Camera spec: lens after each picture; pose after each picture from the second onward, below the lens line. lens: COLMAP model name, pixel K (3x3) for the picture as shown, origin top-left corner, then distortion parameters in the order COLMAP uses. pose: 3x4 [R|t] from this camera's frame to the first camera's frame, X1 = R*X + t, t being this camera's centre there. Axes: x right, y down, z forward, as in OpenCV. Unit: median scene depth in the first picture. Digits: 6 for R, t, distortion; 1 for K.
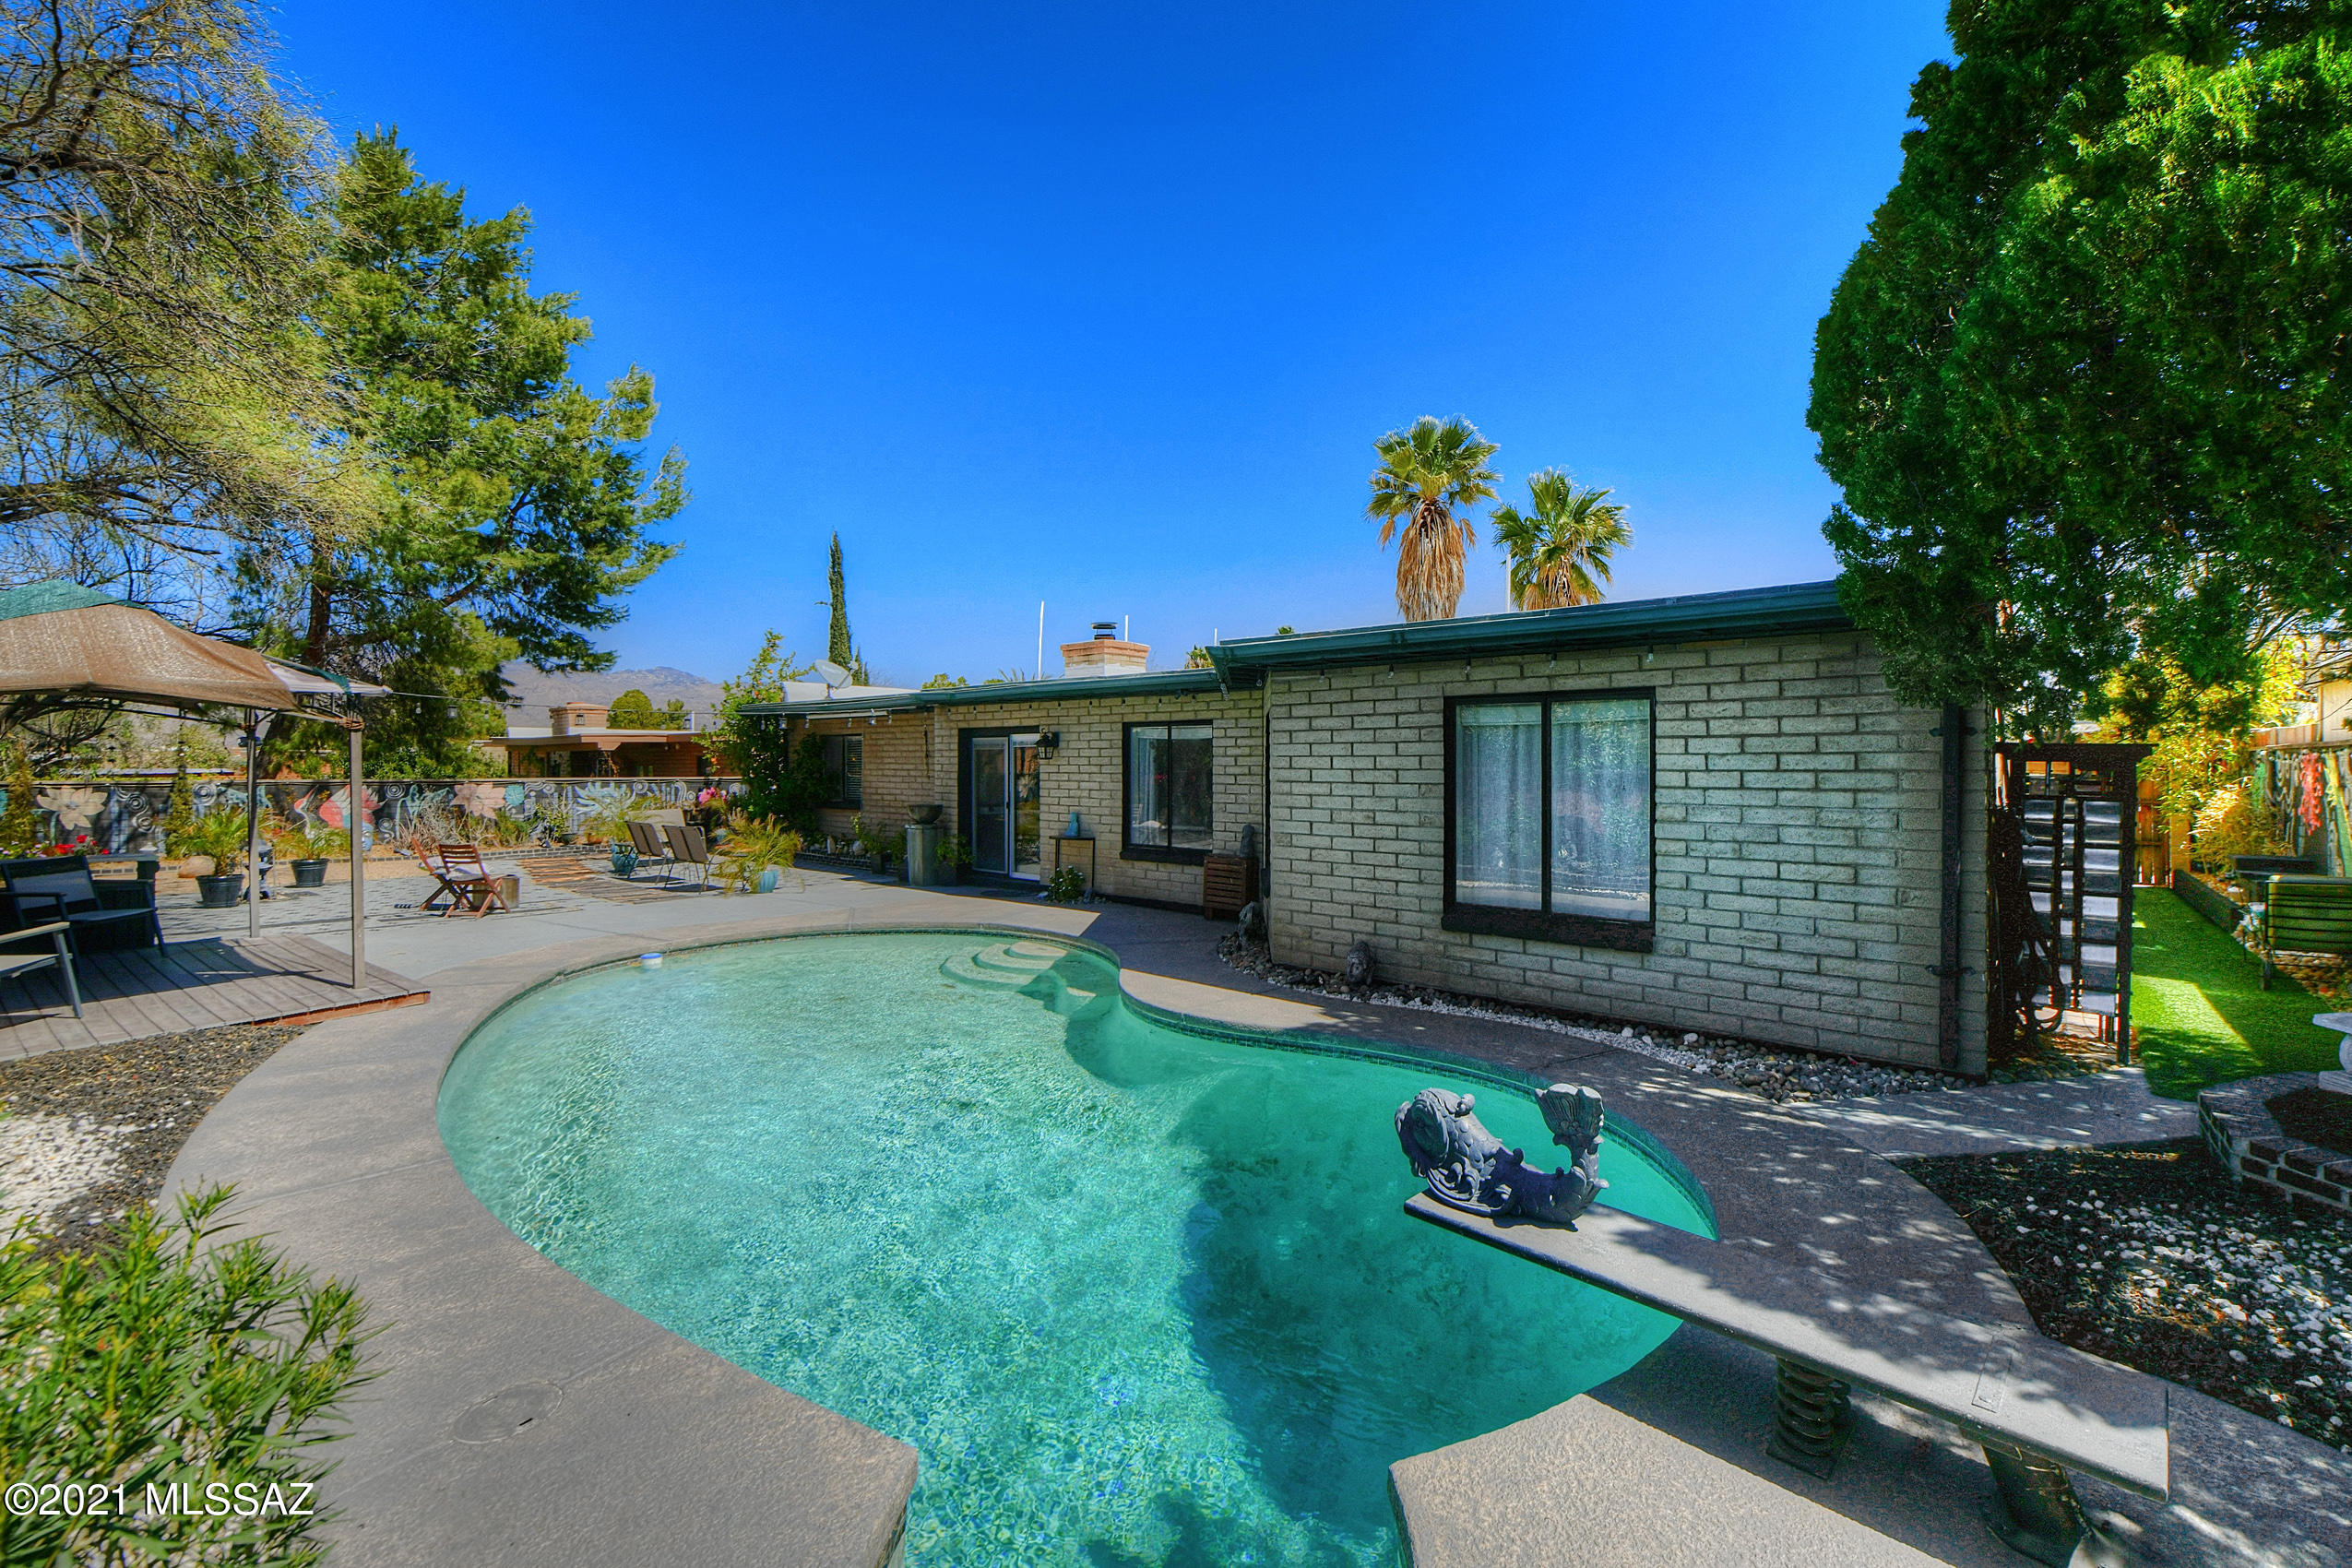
lens RADIAL K [[937.9, 0, 1164.3], [0, 937.9, 737.0], [0, 0, 1]] dist [-0.004143, -0.000622]
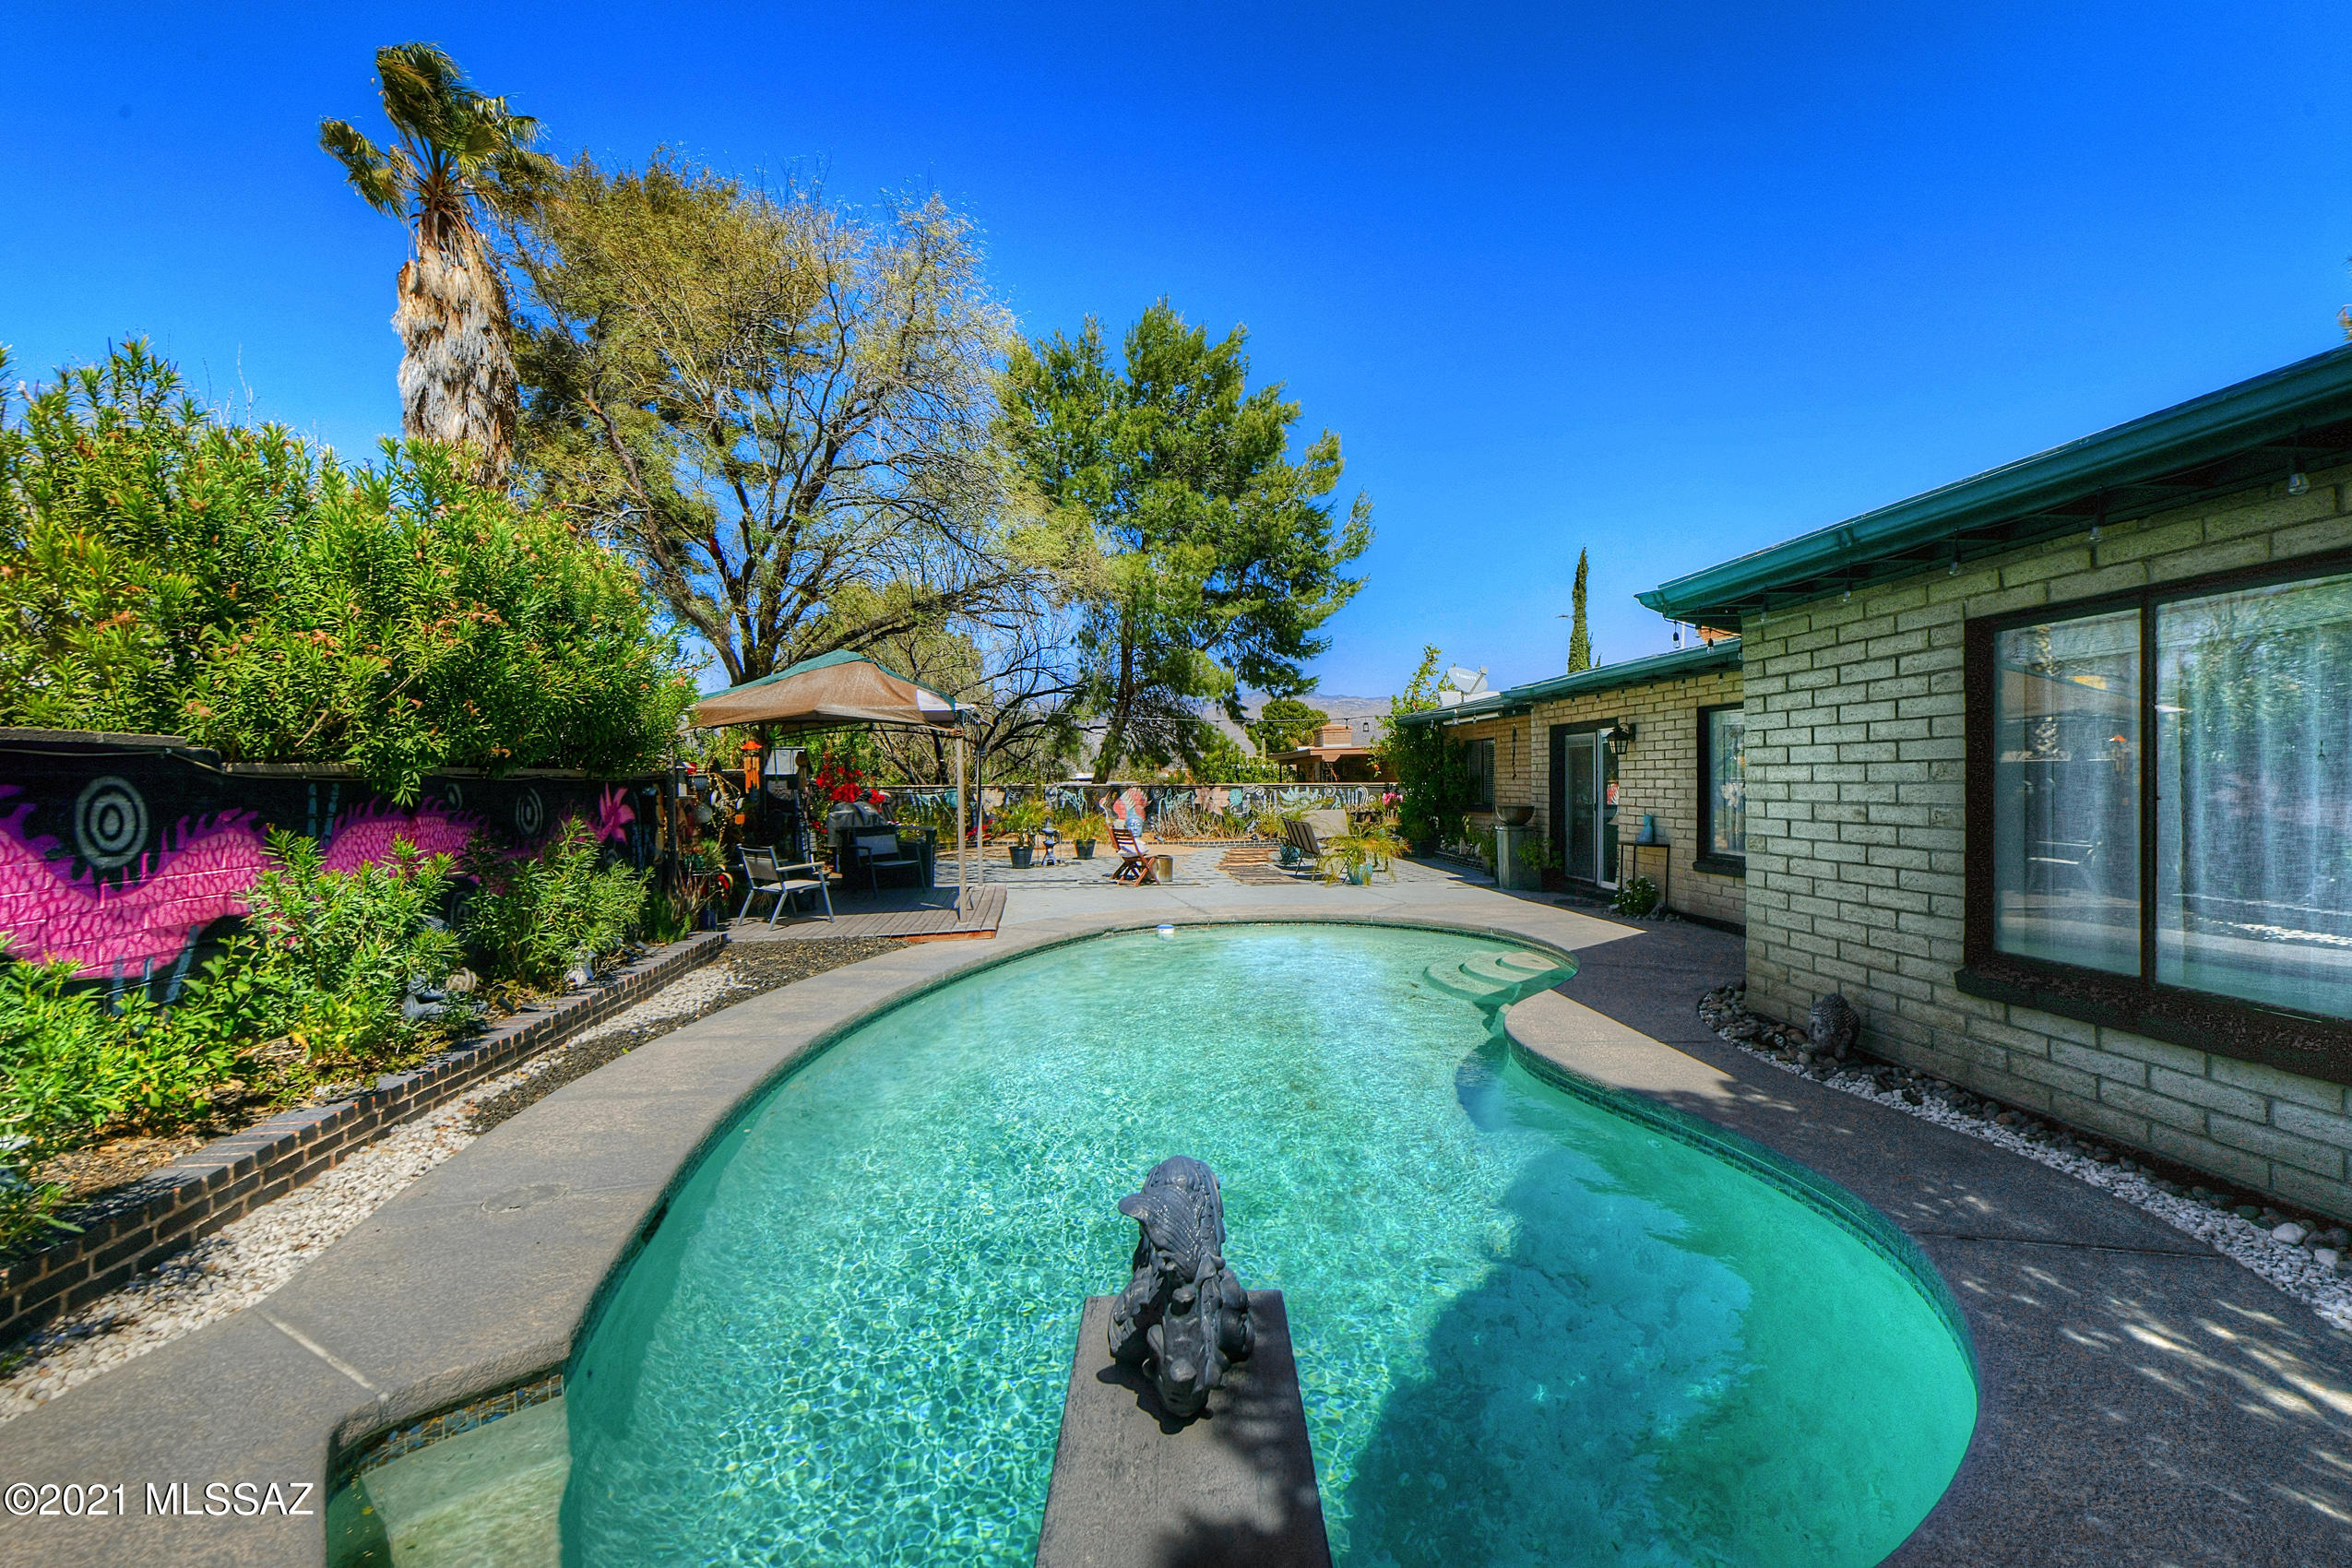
lens RADIAL K [[919.4, 0, 1263.6], [0, 919.4, 765.7], [0, 0, 1]] dist [-0.006738, -0.000302]
pose [[0.761659, -0.018356, -0.647718, 0.300047], [0.028938, 0.999565, 0.005701, 0.032917], [0.647331, -0.023086, 0.761859, 0.205822]]
